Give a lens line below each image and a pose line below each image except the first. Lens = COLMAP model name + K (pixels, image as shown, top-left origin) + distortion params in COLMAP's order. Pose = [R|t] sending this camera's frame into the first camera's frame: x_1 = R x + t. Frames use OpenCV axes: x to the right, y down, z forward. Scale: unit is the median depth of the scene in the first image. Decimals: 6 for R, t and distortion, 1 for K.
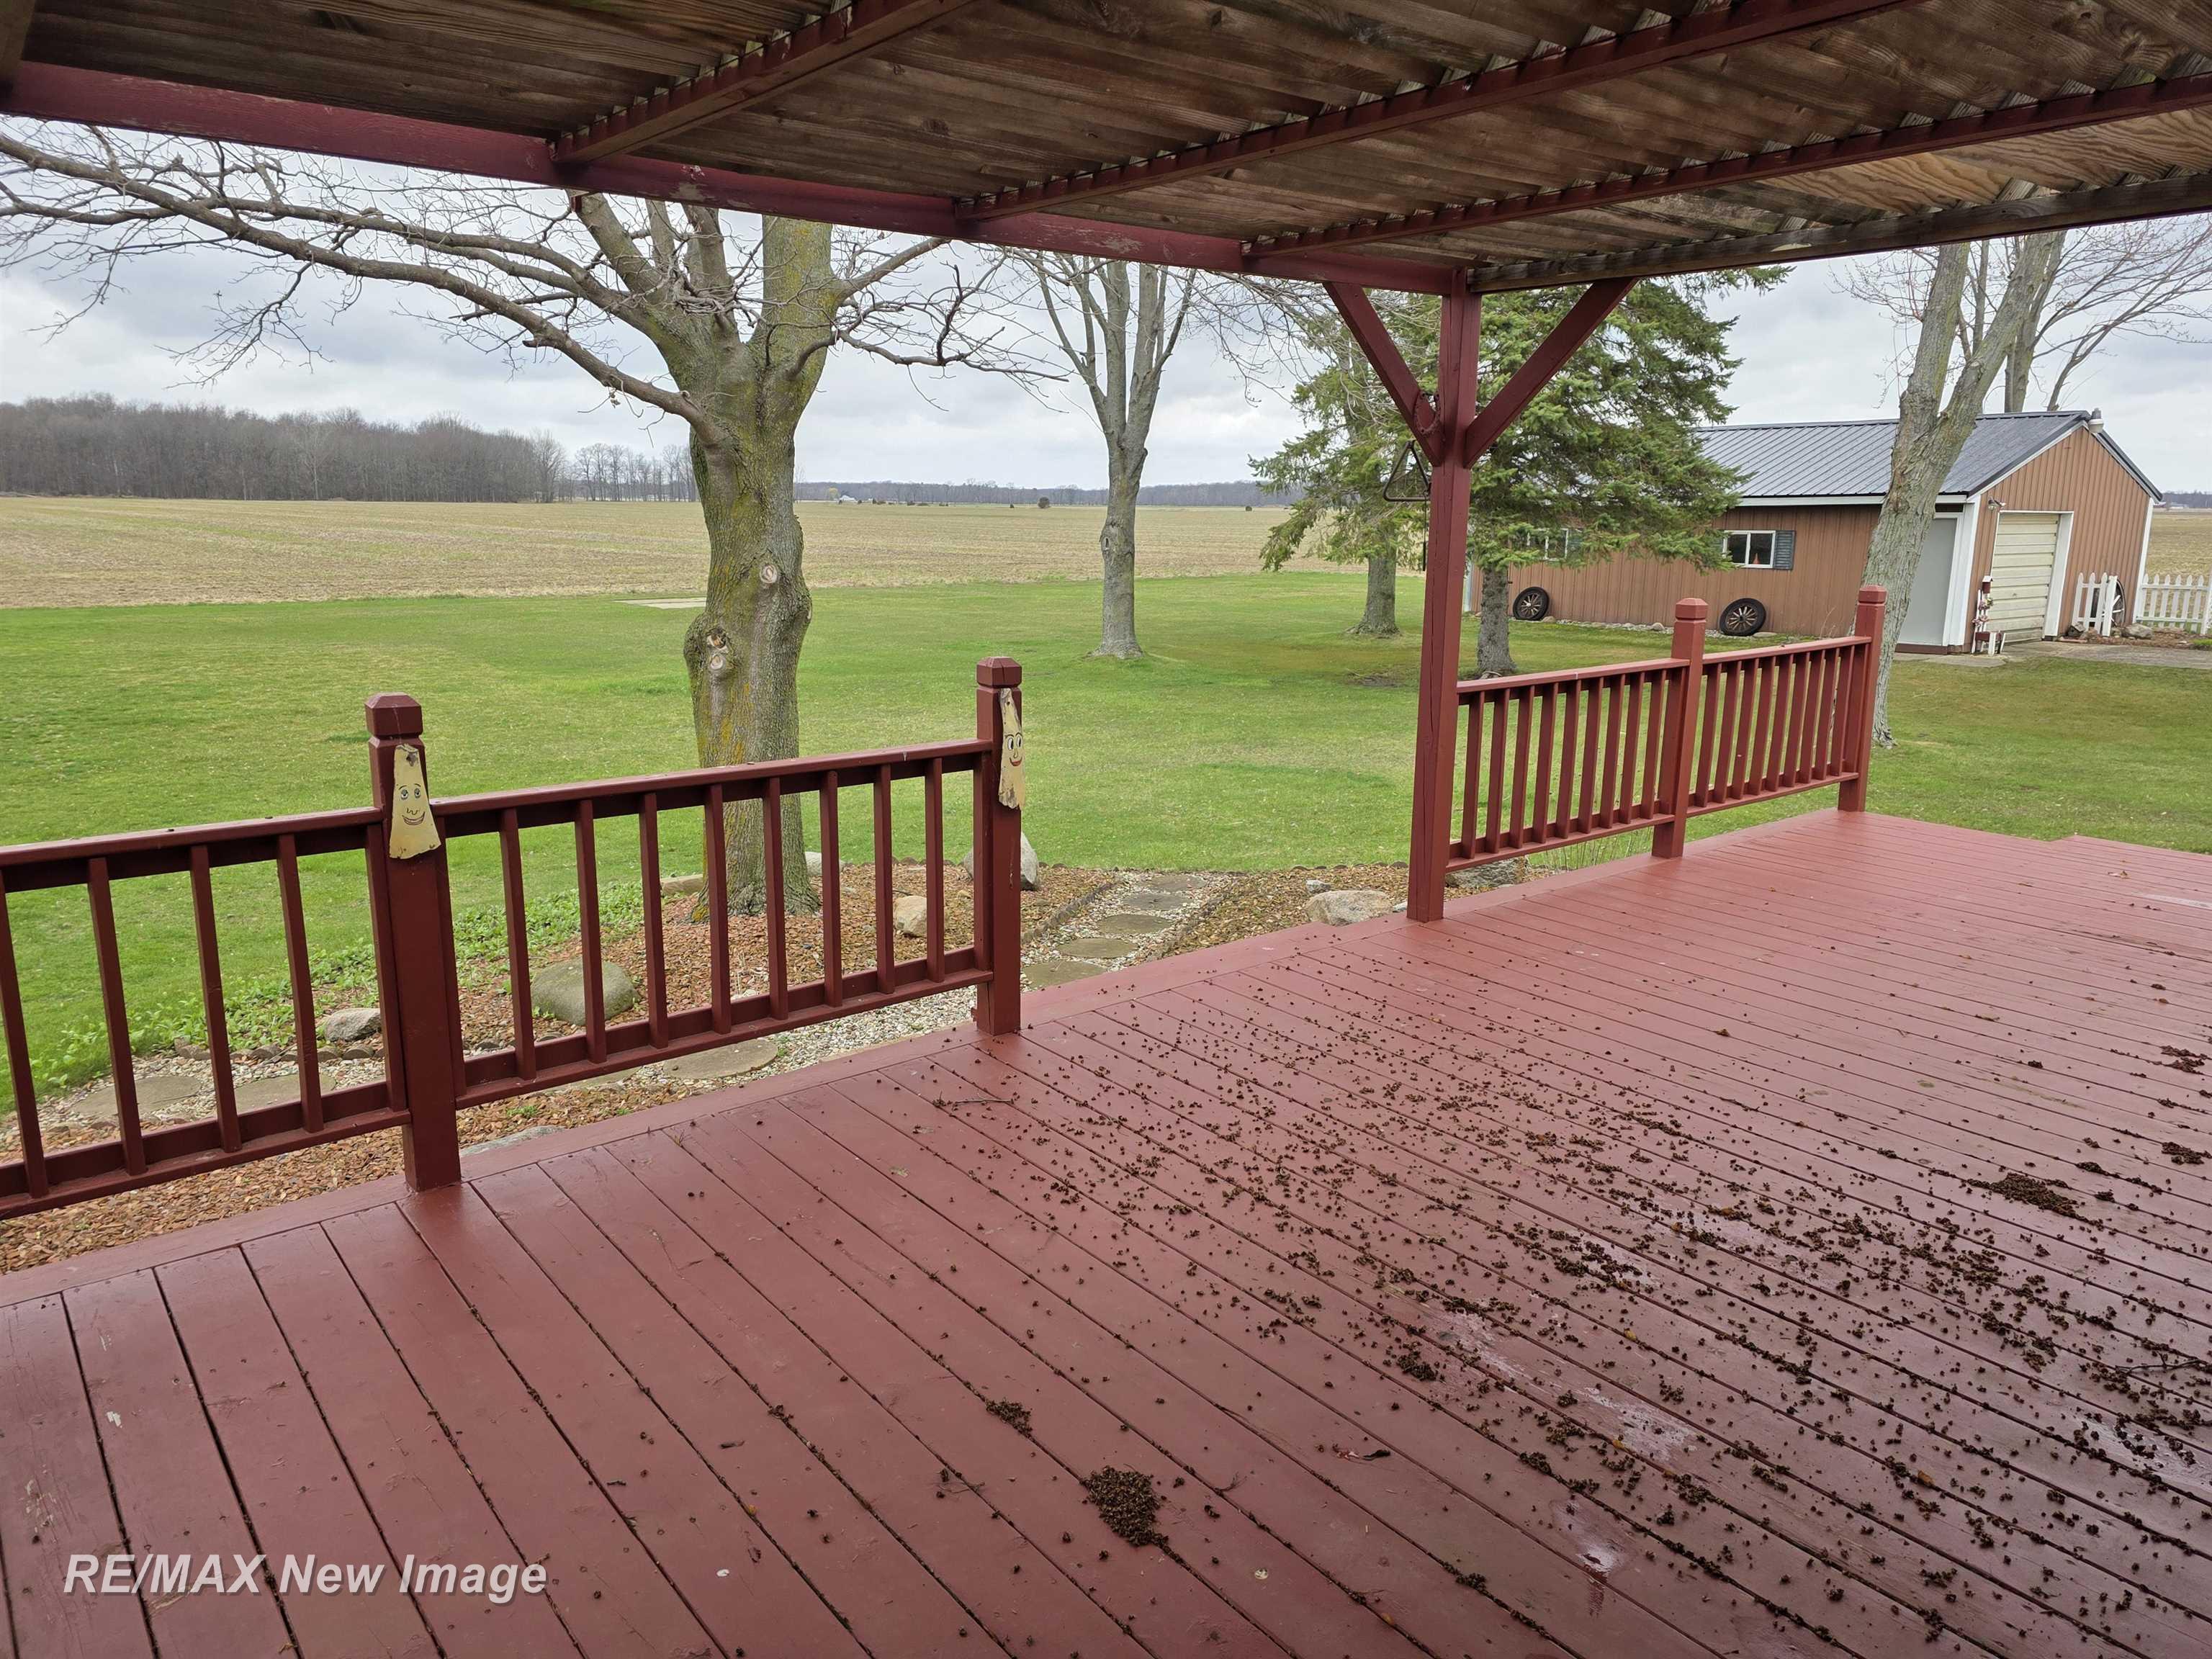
lens RADIAL K [[1533.8, 0, 1113.1], [0, 1533.8, 825.9], [0, 0, 1]] dist [0.027367, -0.005743]
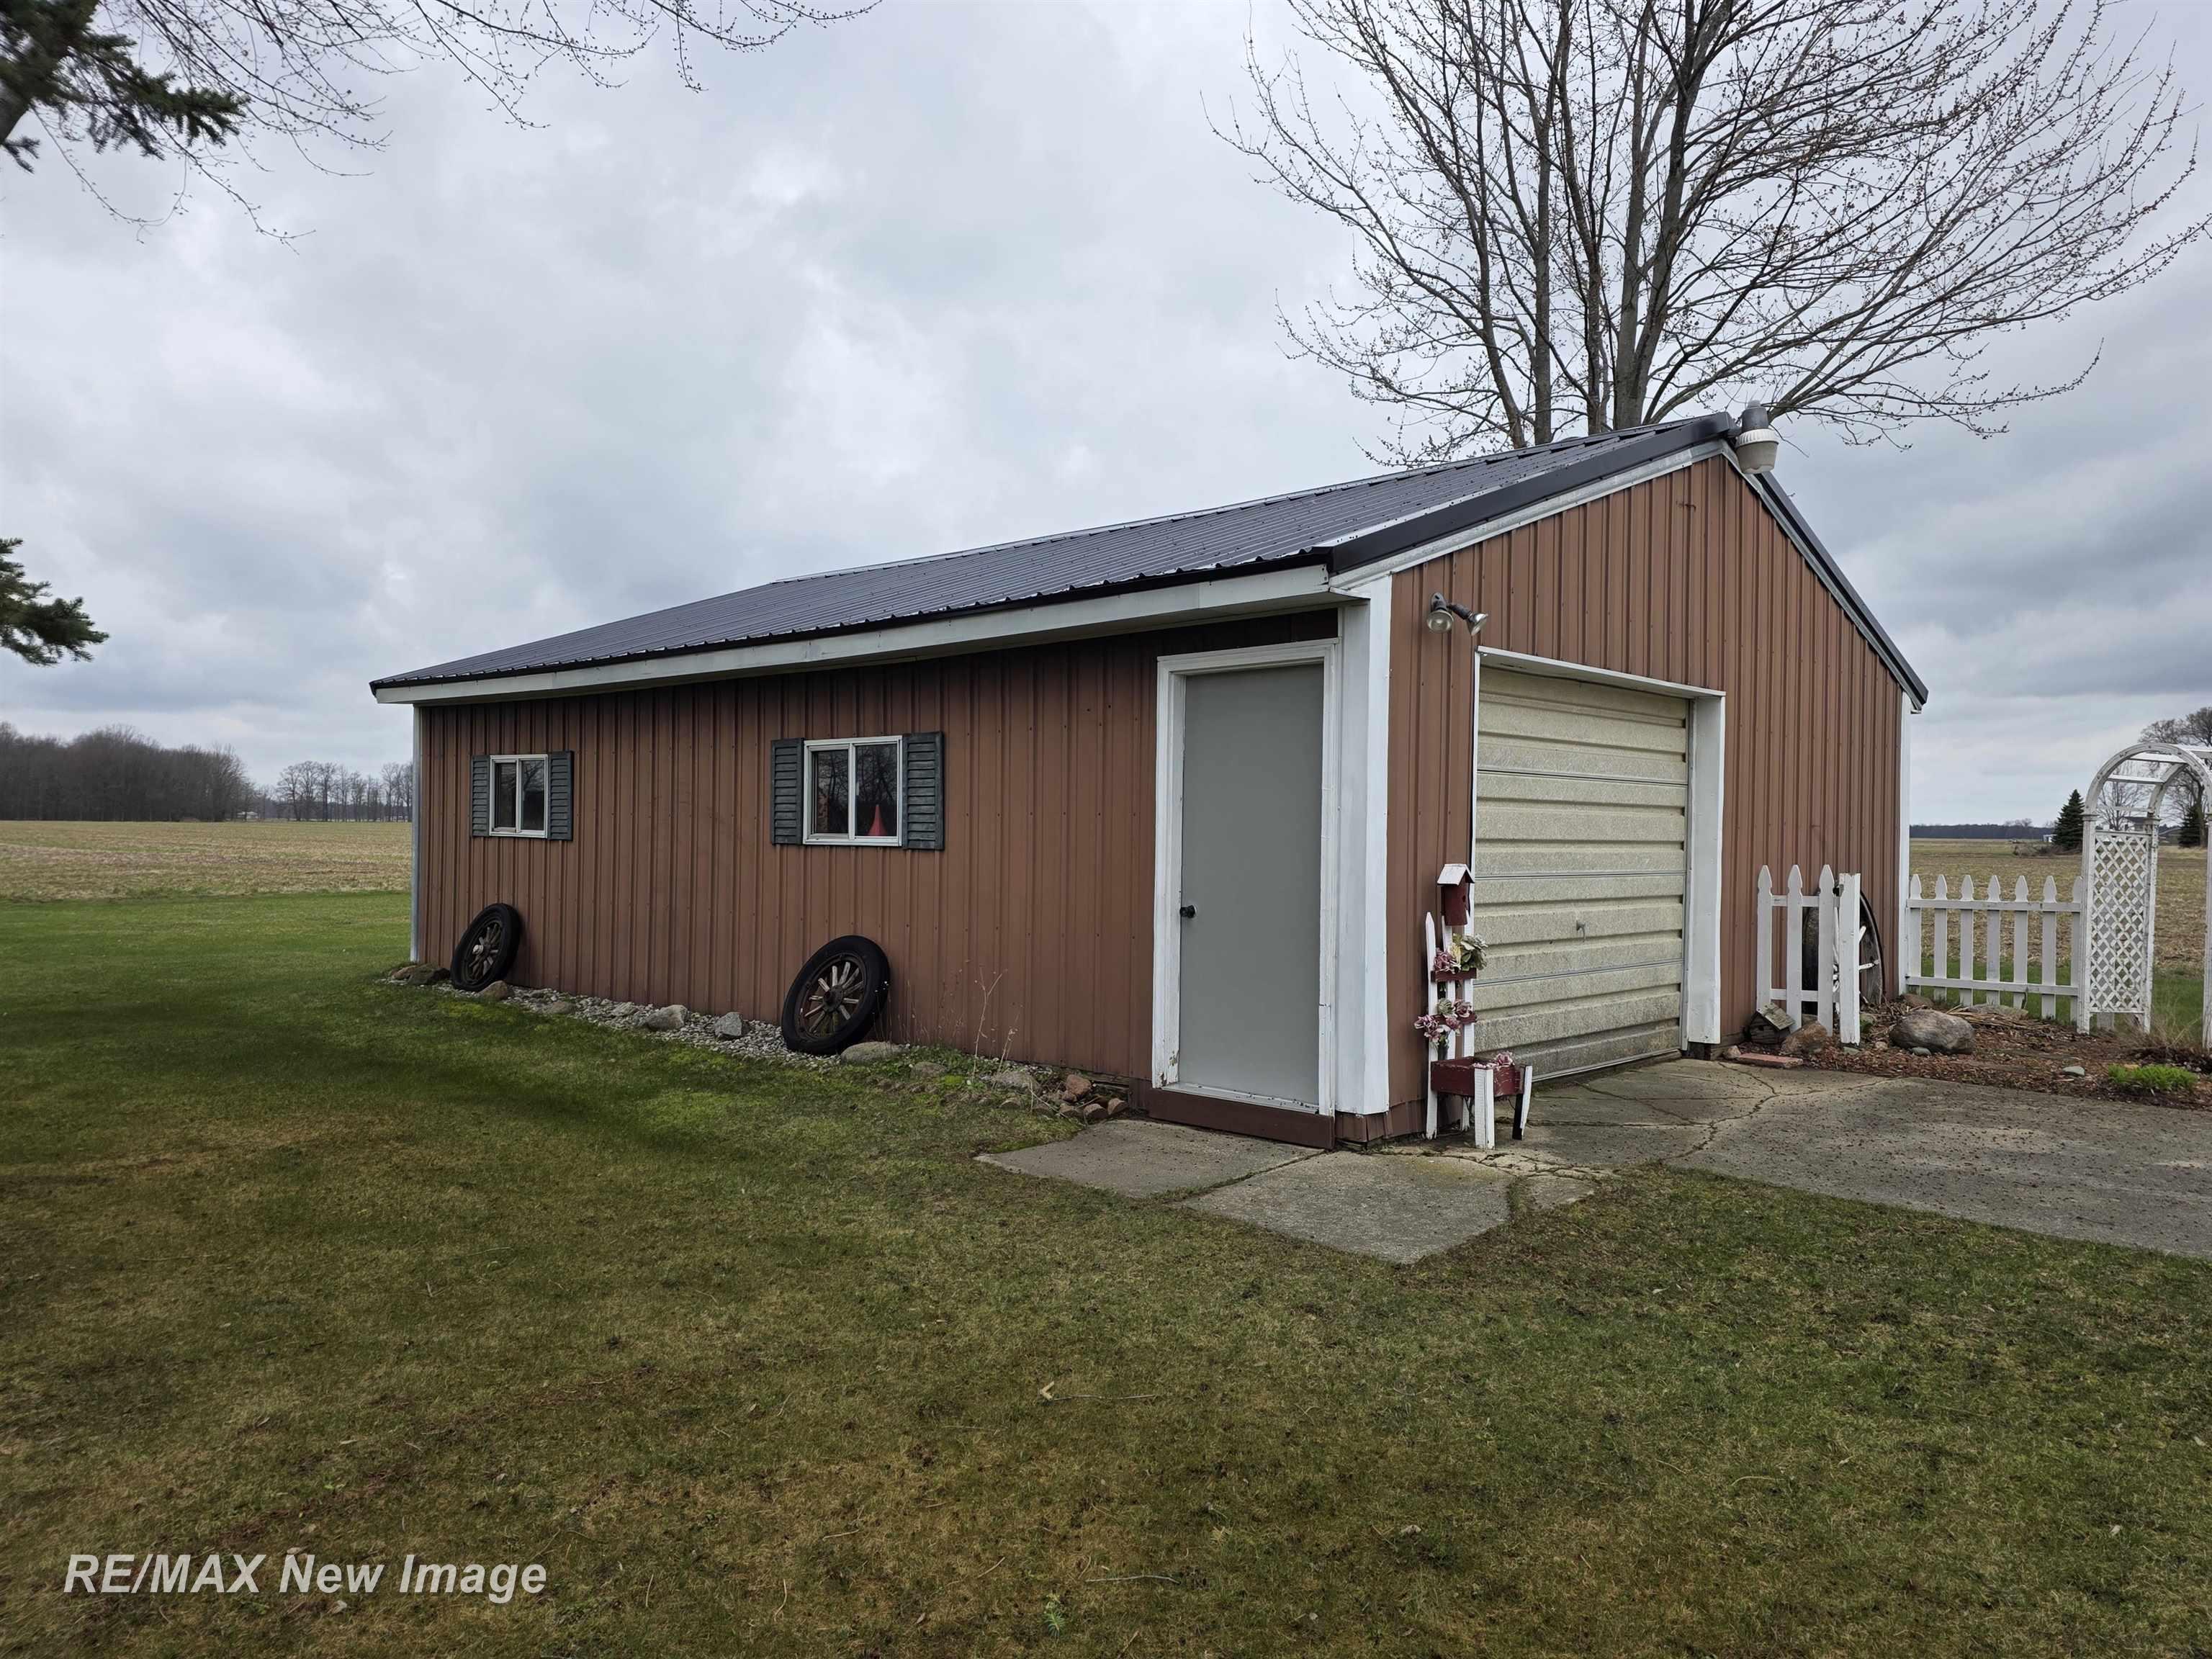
lens RADIAL K [[1533.8, 0, 1114.9], [0, 1533.8, 835.8], [0, 0, 1]] dist [0.027367, -0.005743]
pose [[0.990135, 0.003219, 0.140083, 0.424809], [0.024971, 0.979678, -0.199016, -0.102557], [-0.137877, 0.200551, 0.969933, 0.671794]]
